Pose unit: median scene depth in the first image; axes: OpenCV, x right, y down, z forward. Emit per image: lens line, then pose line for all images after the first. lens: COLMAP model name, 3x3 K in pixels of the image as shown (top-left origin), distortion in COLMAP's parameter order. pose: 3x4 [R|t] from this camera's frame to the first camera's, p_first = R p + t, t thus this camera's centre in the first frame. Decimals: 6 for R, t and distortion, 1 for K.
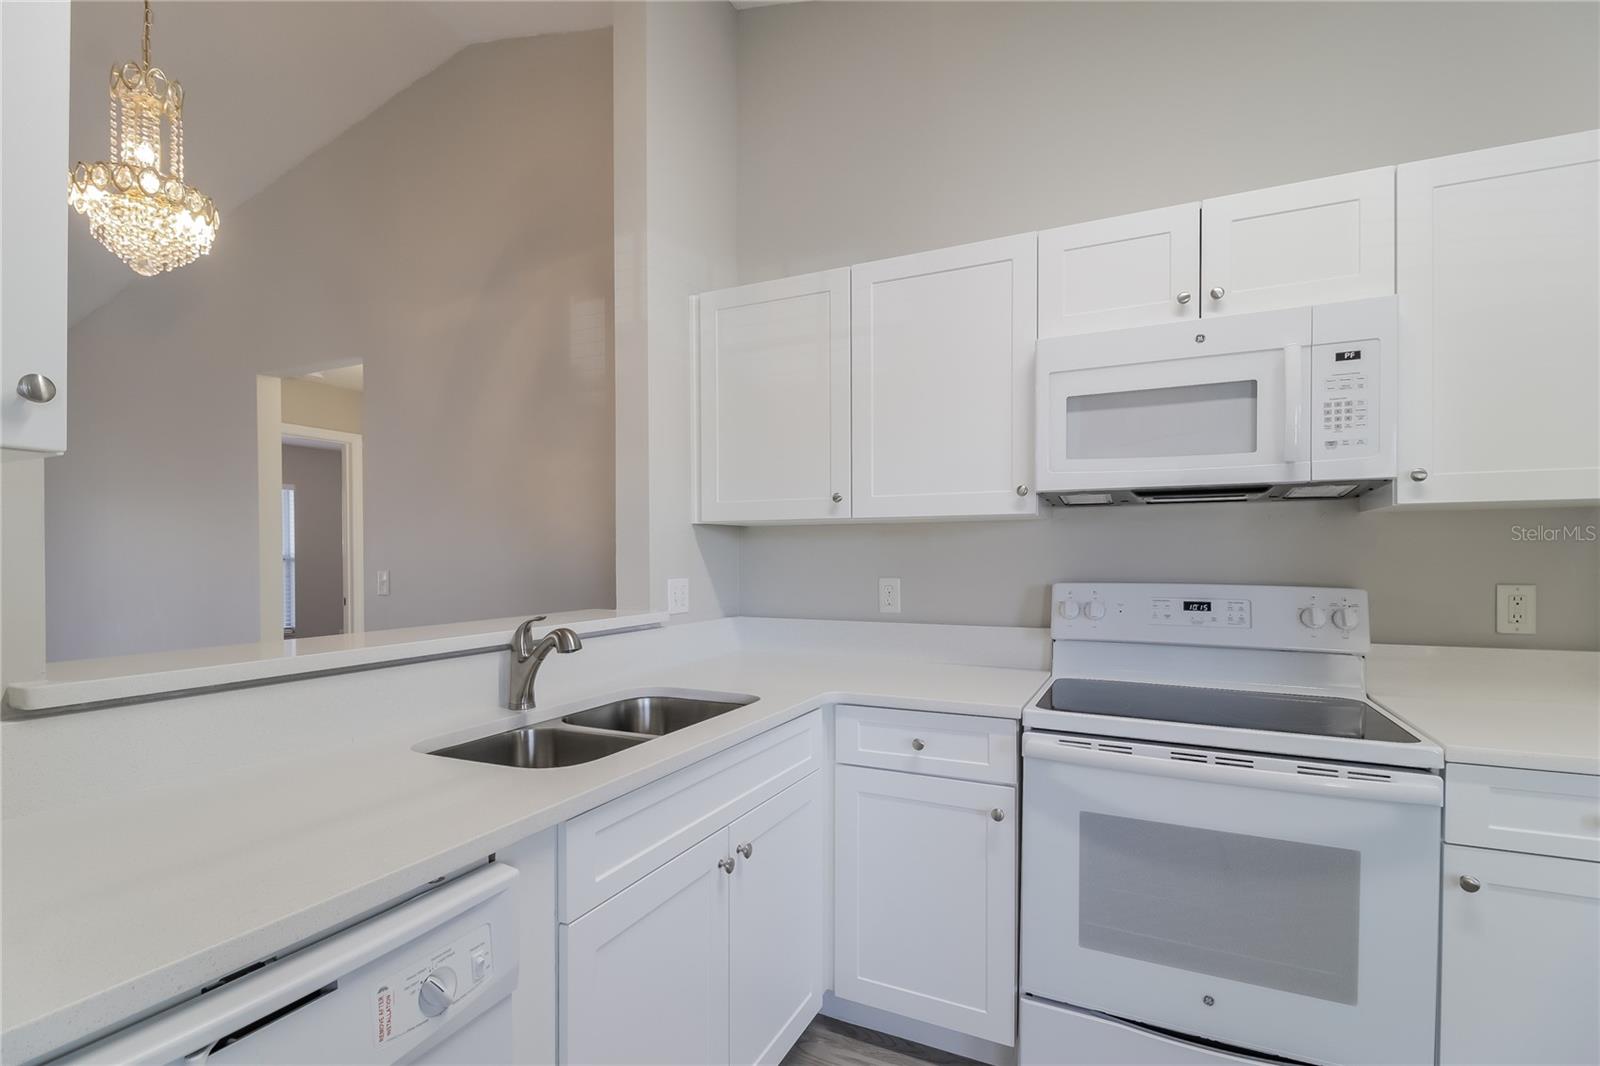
lens RADIAL K [[750.3, 0, 794.1], [0, 750.3, 557.6], [0, 0, 1]] dist [0.003318, -0.001217]
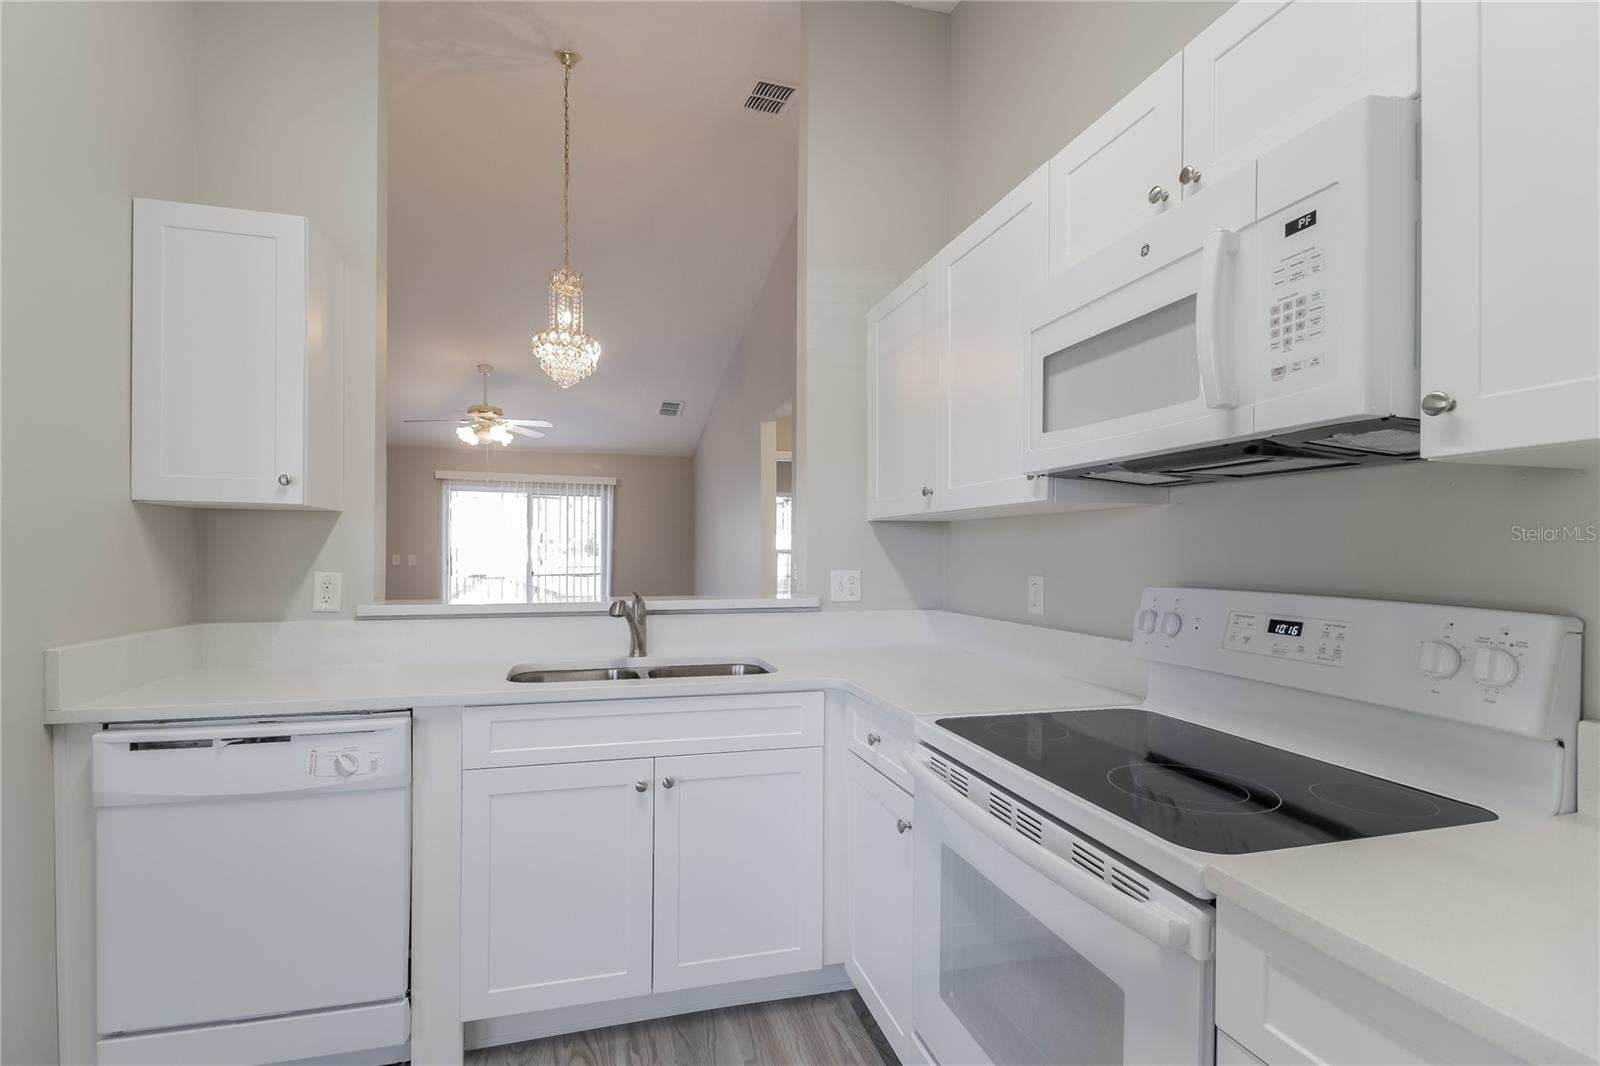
lens RADIAL K [[750.3, 0, 794.5], [0, 750.3, 548.5], [0, 0, 1]] dist [0.003318, -0.001217]
pose [[0.659339, 0.001213, -0.751845, 0.888787], [-0.005726, 0.999978, -0.003408, -0.000440], [0.751824, 0.006552, 0.659331, 0.279474]]
